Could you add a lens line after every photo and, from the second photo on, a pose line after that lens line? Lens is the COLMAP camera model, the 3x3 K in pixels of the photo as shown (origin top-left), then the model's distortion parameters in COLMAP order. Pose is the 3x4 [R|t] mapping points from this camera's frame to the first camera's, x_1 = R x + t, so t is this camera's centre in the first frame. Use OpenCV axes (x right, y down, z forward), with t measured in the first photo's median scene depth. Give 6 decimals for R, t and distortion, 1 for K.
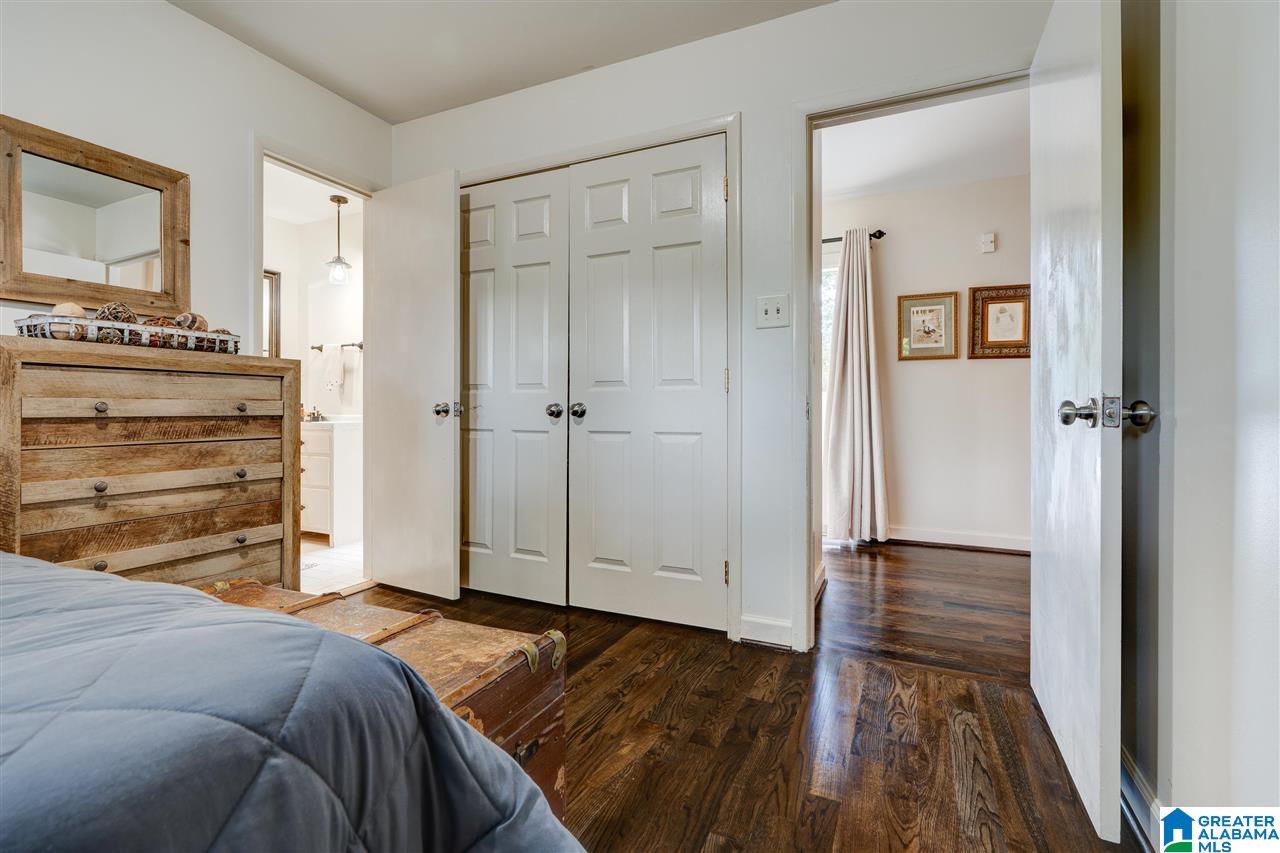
lens RADIAL K [[593.5, 0, 639.2], [0, 593.5, 417.5], [0, 0, 1]] dist [-0.002886, -0.000159]
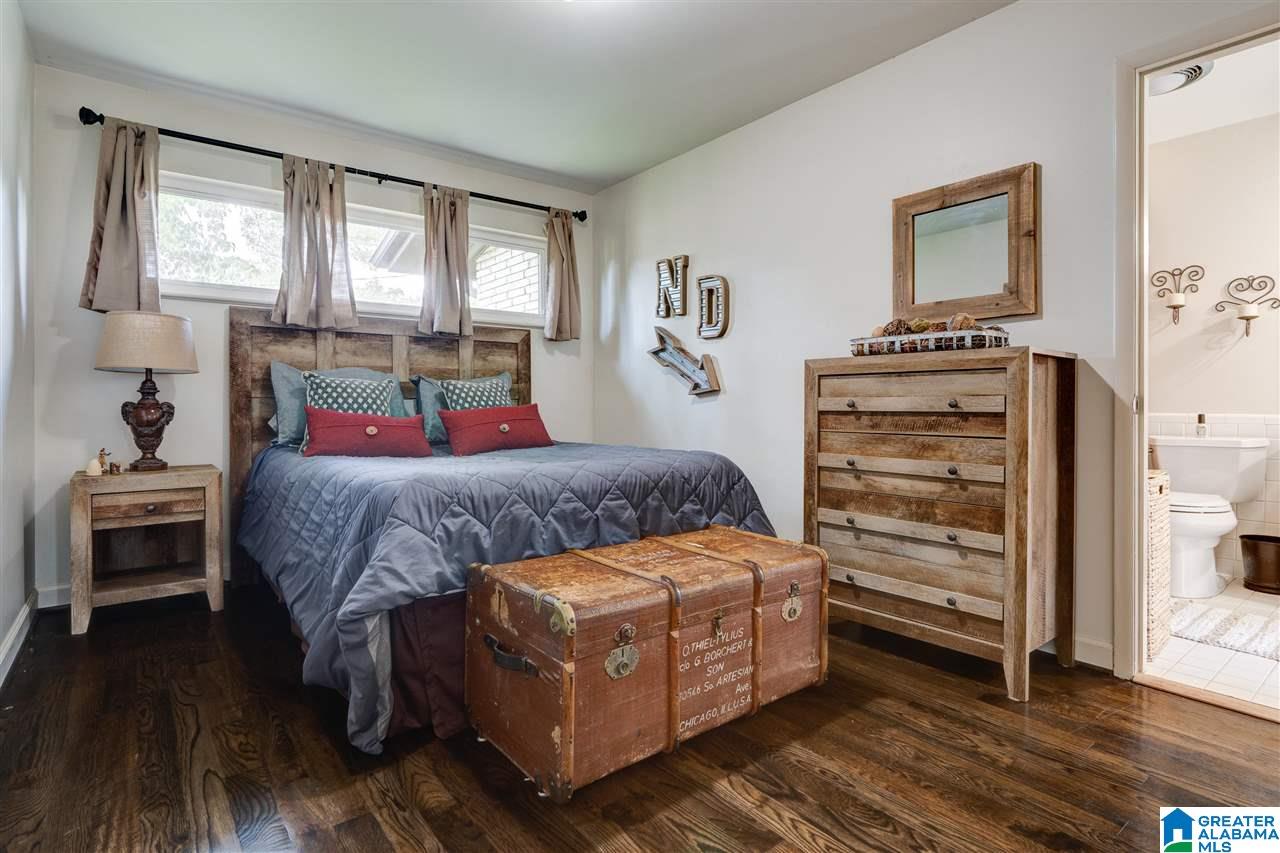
lens RADIAL K [[658.5, 0, 639.7], [0, 658.5, 415.6], [0, 0, 1]] dist [-0.003700, -0.000081]
pose [[-0.456034, 0.009350, -0.889913, 0.600180], [-0.017464, 0.999658, 0.019452, -0.010012], [0.889791, 0.024413, -0.455714, 1.142194]]
